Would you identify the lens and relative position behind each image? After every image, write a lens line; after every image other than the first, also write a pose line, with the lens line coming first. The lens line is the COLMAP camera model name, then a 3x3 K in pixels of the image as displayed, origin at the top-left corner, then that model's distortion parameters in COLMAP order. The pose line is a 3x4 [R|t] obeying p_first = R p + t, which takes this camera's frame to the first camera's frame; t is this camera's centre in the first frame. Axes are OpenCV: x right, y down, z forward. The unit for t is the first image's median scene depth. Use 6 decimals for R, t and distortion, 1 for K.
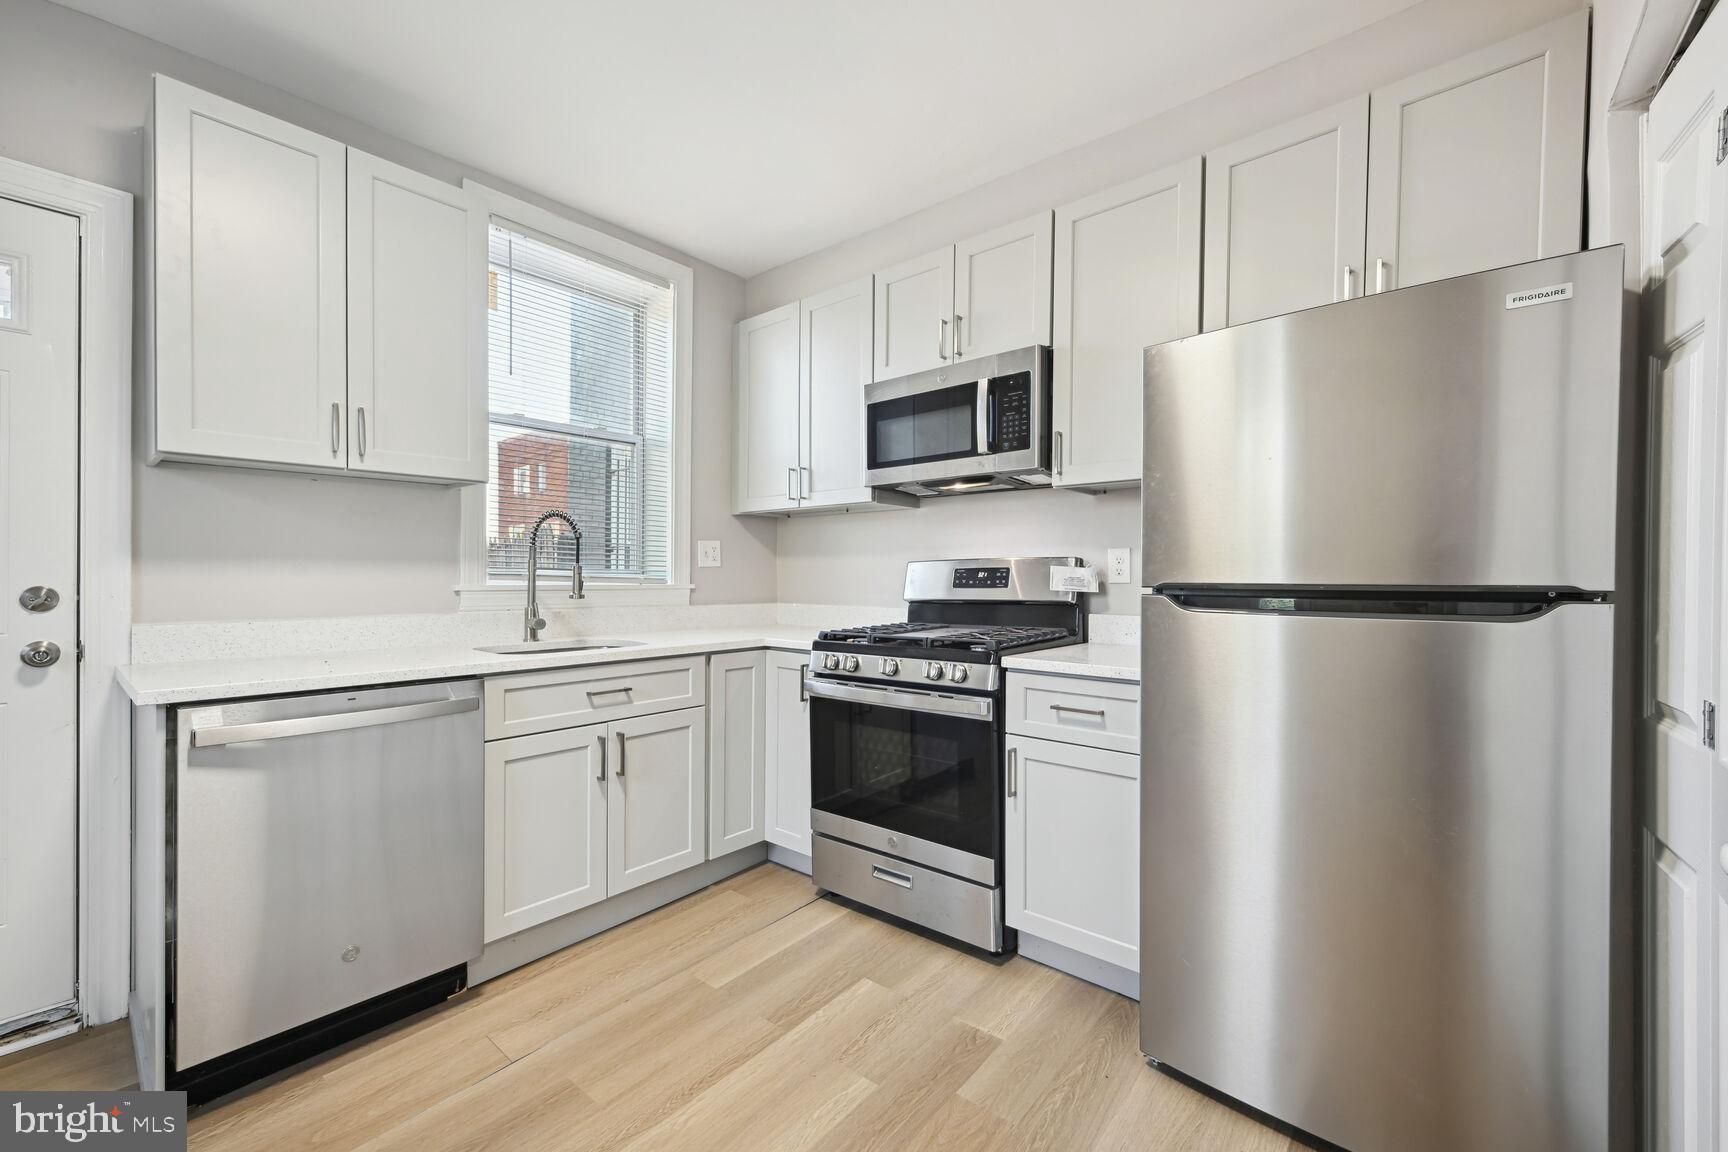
lens RADIAL K [[699.9, 0, 864.0], [0, 699.9, 582.0], [0, 0, 1]] dist [0.001362, 0.000333]
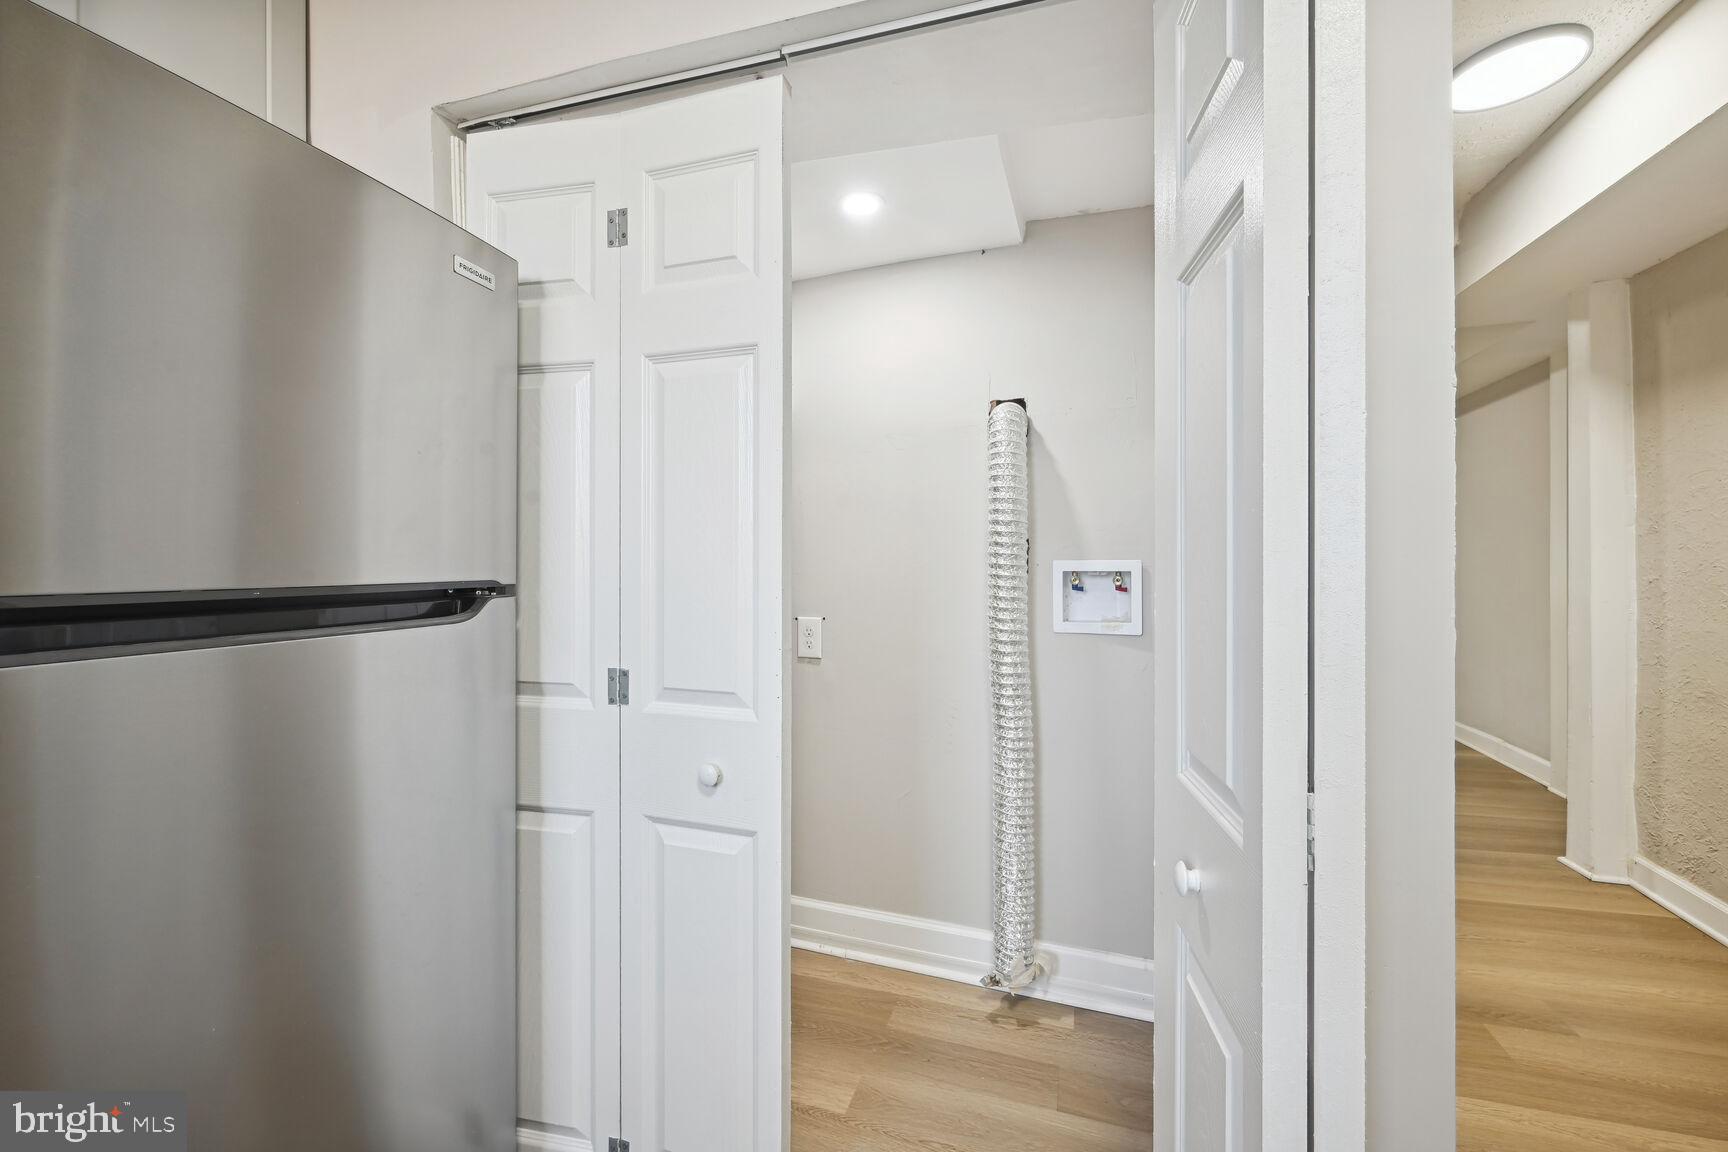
lens RADIAL K [[665.4, 0, 898.9], [0, 665.4, 552.6], [0, 0, 1]] dist [0.000626, -0.000012]
pose [[-0.393503, 0.017166, 0.919163, -0.038045], [0.018205, 0.999775, -0.010878, -0.006744], [-0.919143, 0.012452, -0.393727, 0.421082]]
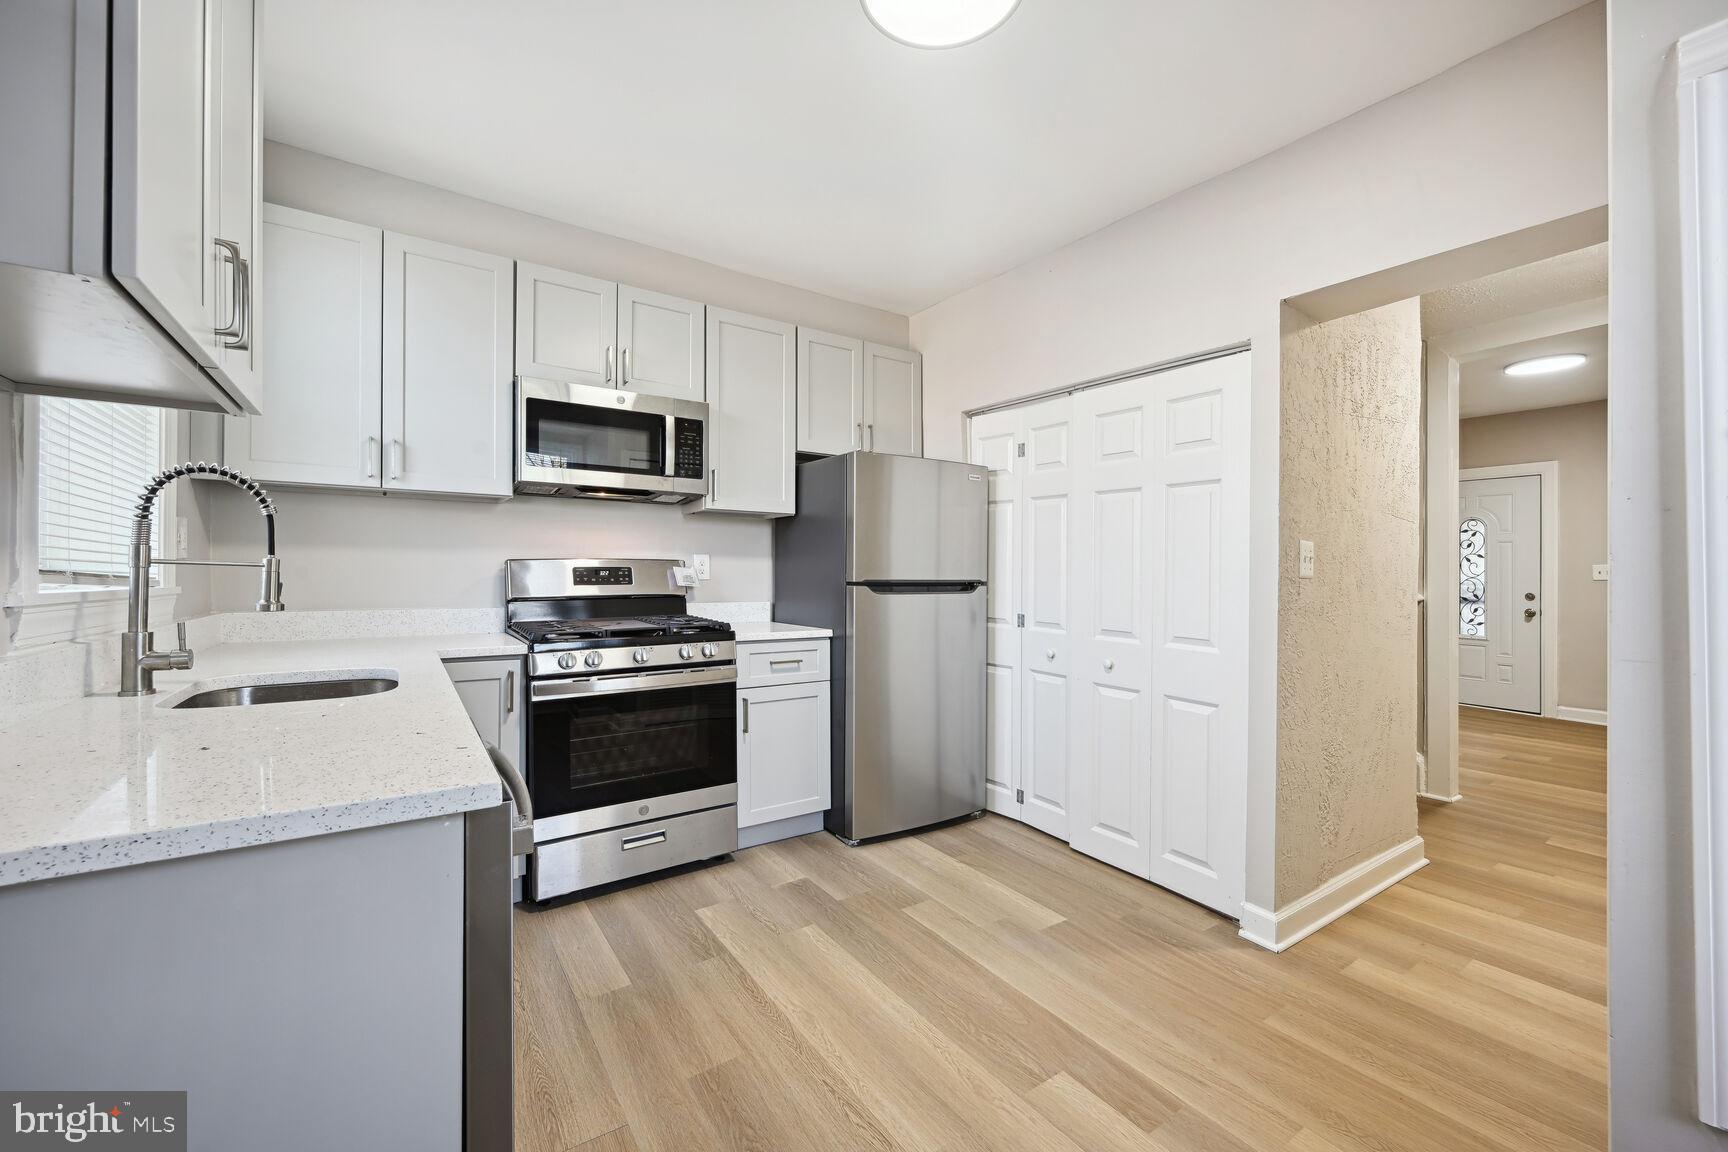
lens RADIAL K [[697.1, 0, 863.9], [0, 697.1, 561.1], [0, 0, 1]] dist [0.000781, 0.000071]
pose [[0.274674, 0.019171, 0.961346, -0.935199], [0.002315, 0.999785, -0.020599, -0.006443], [-0.961535, 0.007884, 0.274570, 0.336917]]
